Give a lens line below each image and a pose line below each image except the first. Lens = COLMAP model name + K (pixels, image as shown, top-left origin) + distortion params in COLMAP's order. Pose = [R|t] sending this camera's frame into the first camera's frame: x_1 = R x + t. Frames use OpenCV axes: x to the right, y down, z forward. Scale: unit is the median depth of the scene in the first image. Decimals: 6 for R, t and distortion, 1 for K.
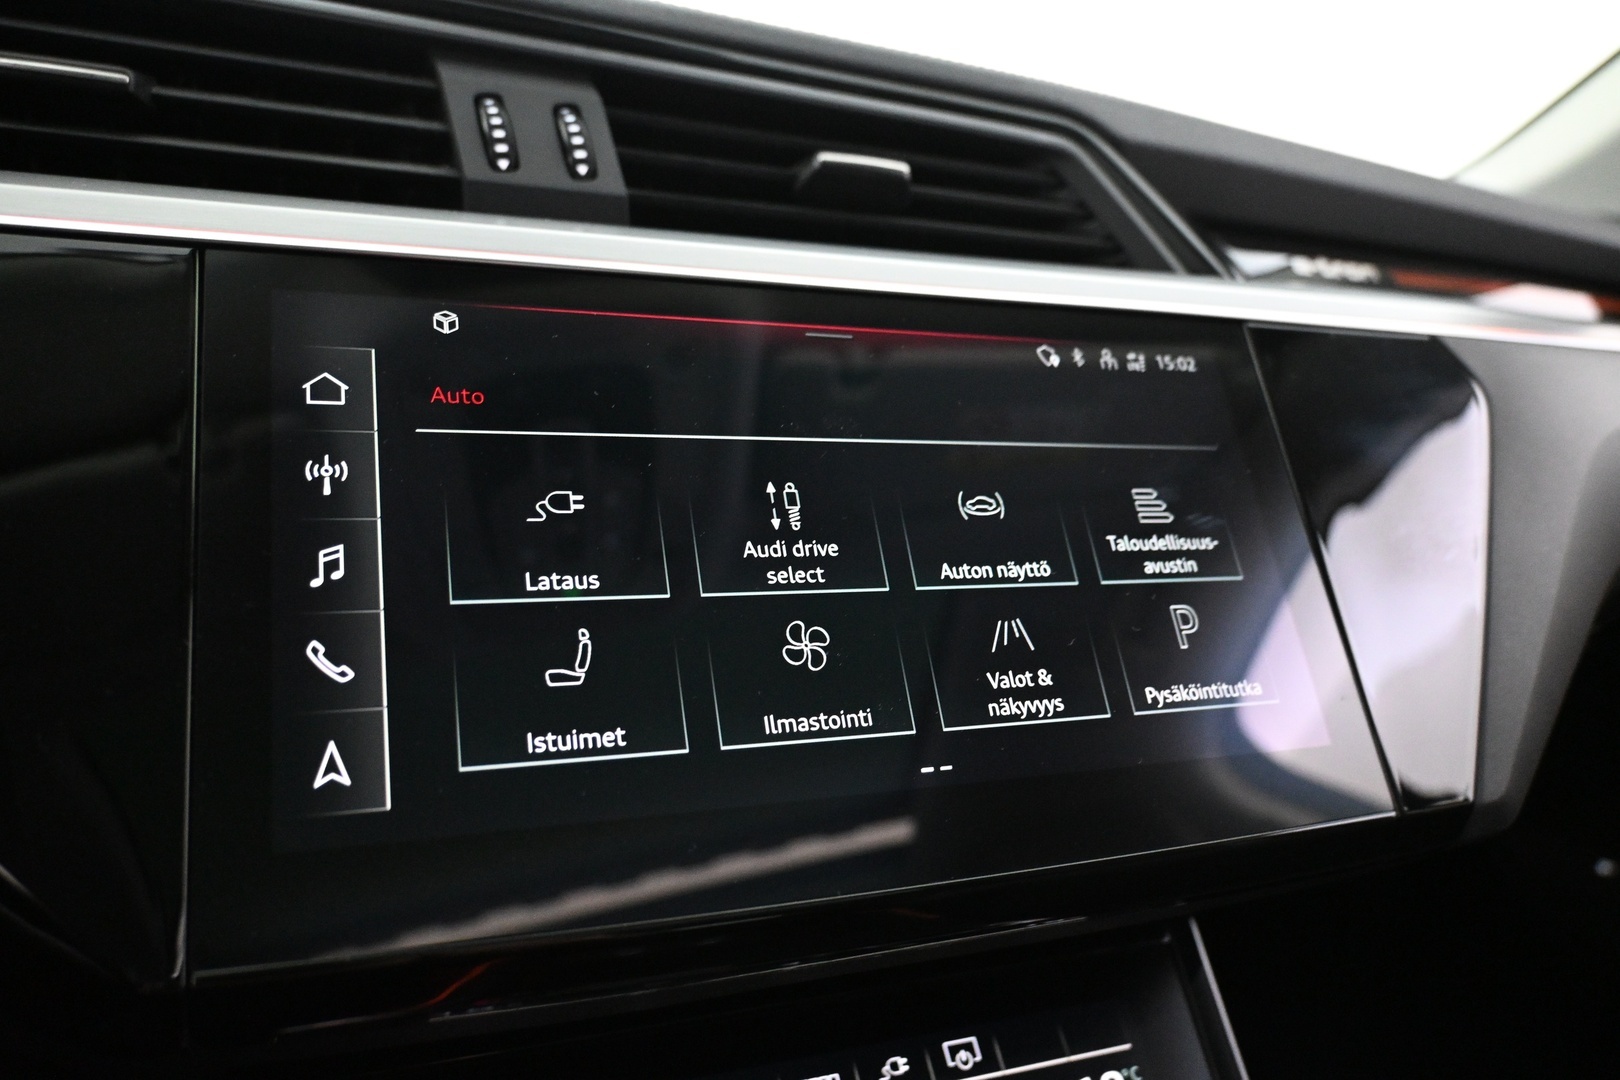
lens RADIAL K [[1210.1, 0, 810.0], [0, 1210.1, 540.0], [0, 0, 1]] dist [-0.002061, 0.000422]
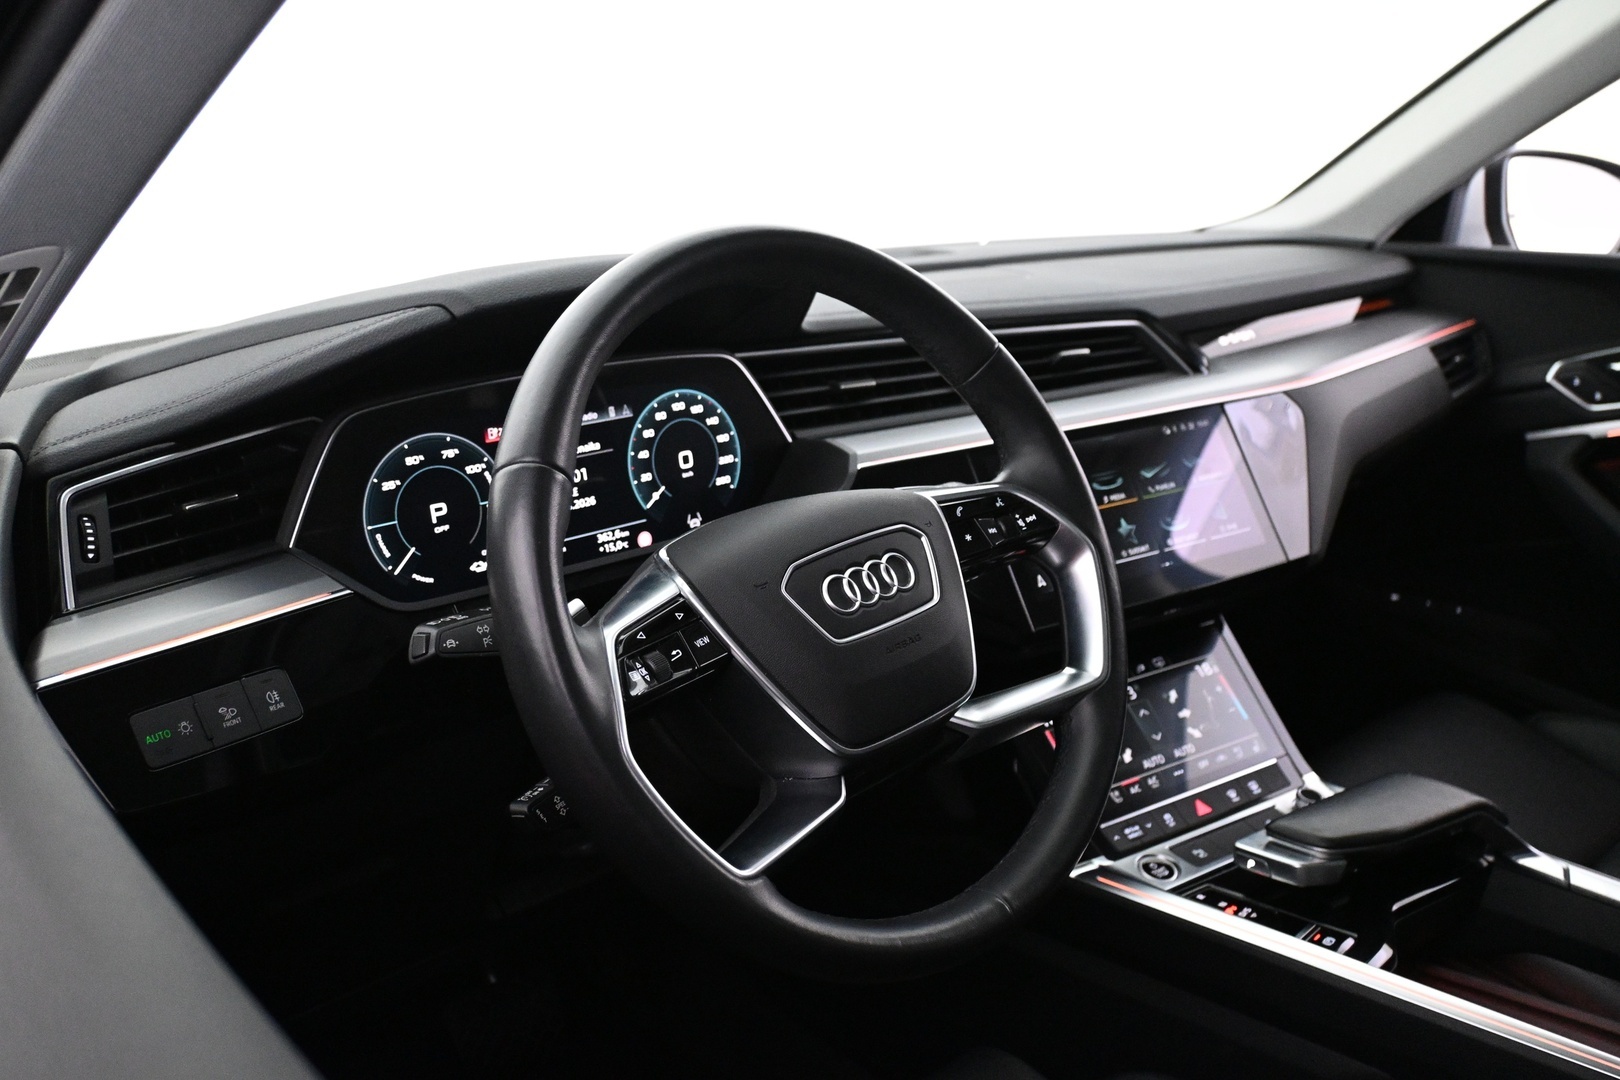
lens RADIAL K [[1343.1, 0, 810.0], [0, 1343.1, 540.0], [0, 0, 1]] dist [0.004901, -0.162060]
pose [[0.982053, -0.142589, 0.123453, -1.068197], [0.130059, 0.986010, 0.104251, -0.326267], [-0.136591, -0.086324, 0.986859, -2.095232]]
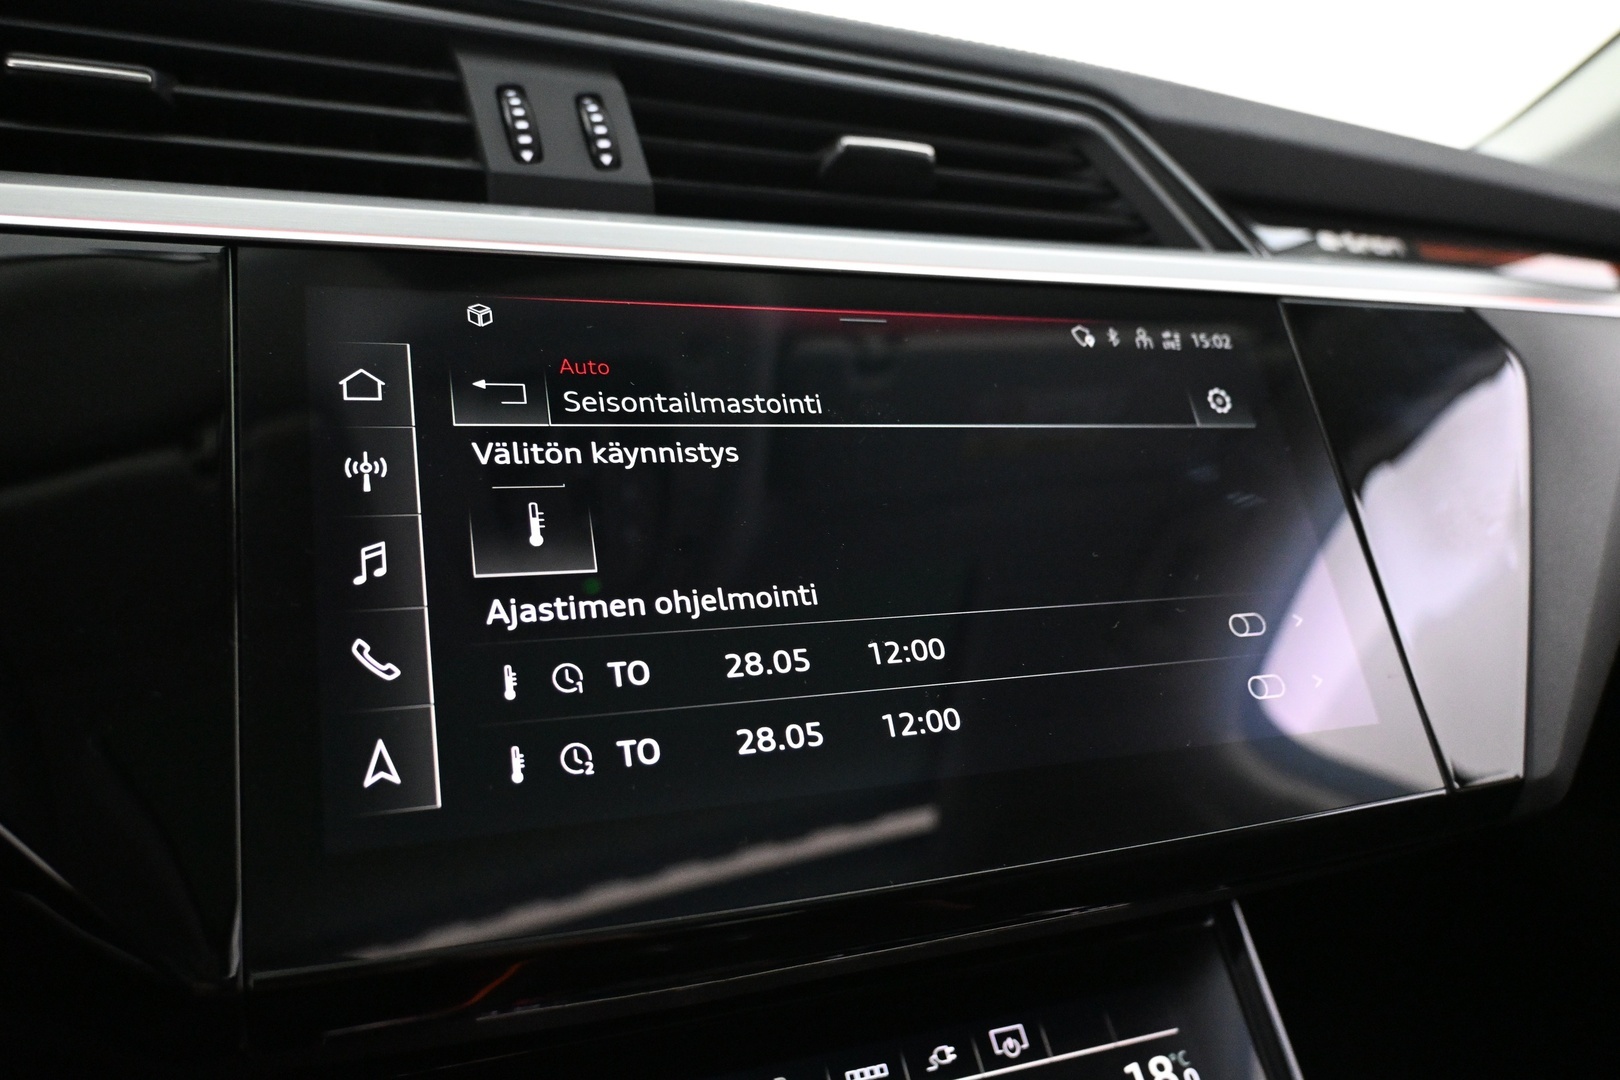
lens RADIAL K [[1210.7, 0, 810.0], [0, 1210.7, 540.0], [0, 0, 1]] dist [-0.001558, 0.002504]
pose [[0.999729, -0.021422, -0.009082, -0.019363], [0.021494, 0.999738, 0.007869, 0.001518], [0.008911, -0.008063, 0.999928, 0.007136]]
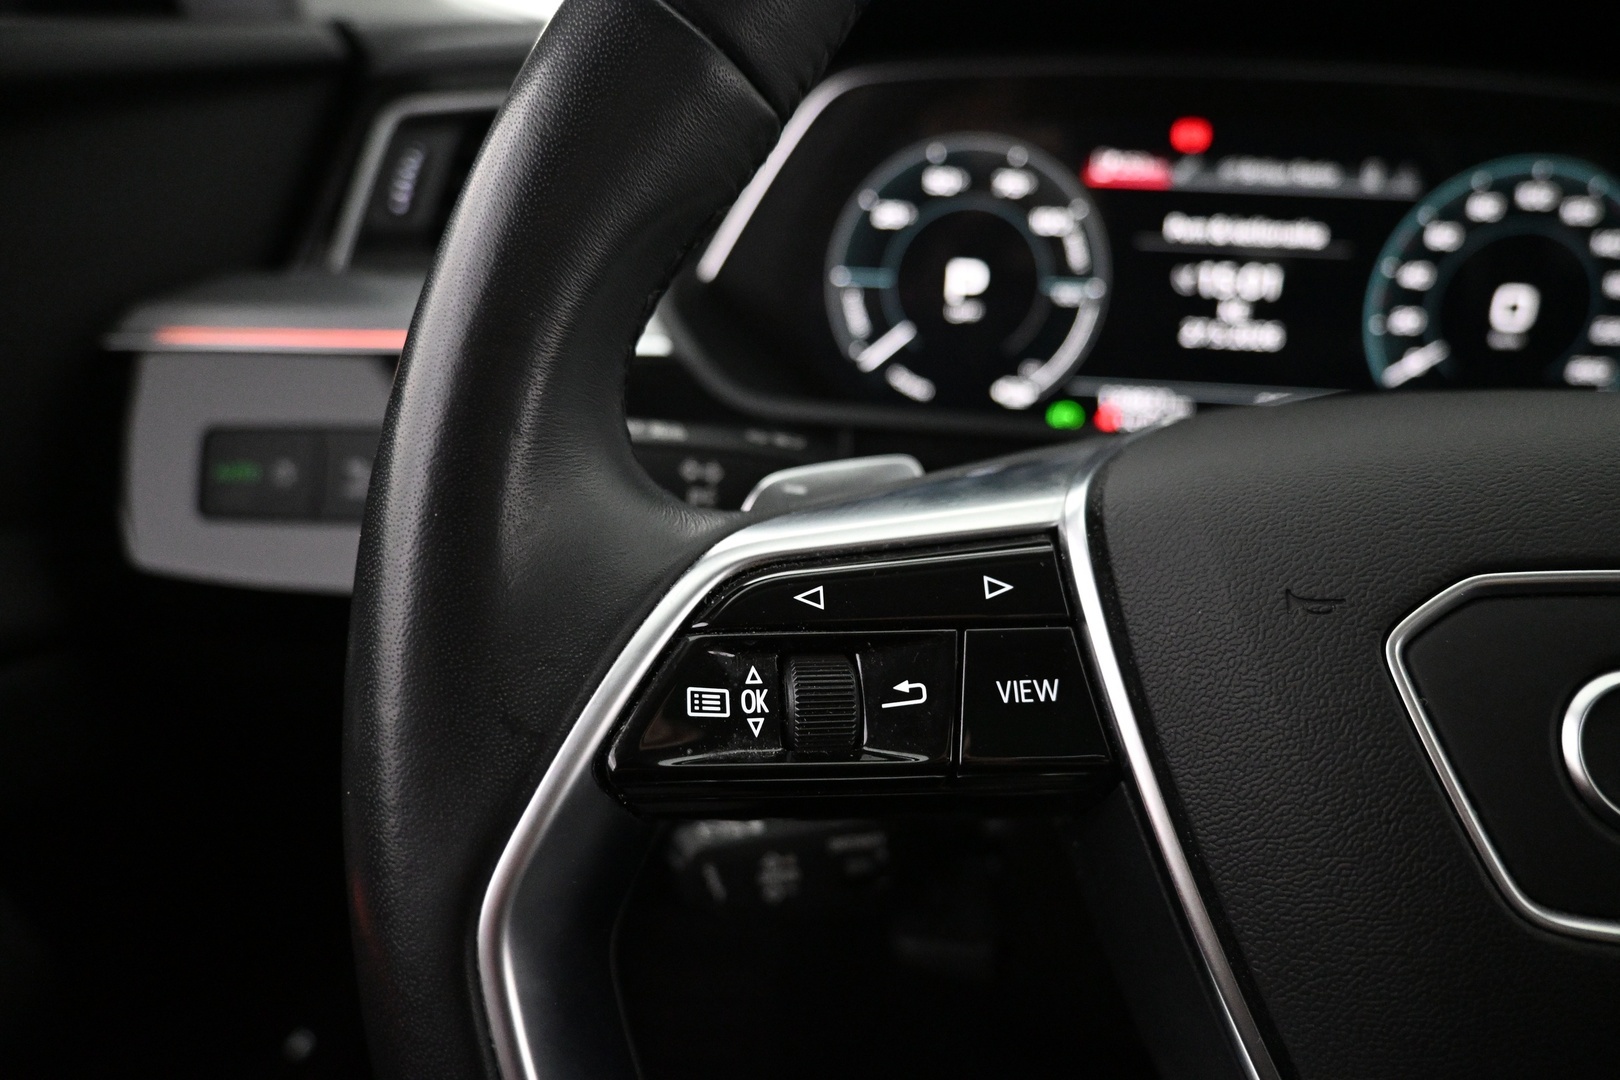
lens RADIAL K [[1091.9, 0, 810.0], [0, 1091.9, 540.0], [0, 0, 1]] dist [-0.005442, 0.000826]
pose [[0.781588, 0.195786, -0.592273, -0.816156], [-0.090870, 0.975075, 0.202412, -0.167912], [0.617141, -0.104383, 0.779899, -0.701983]]
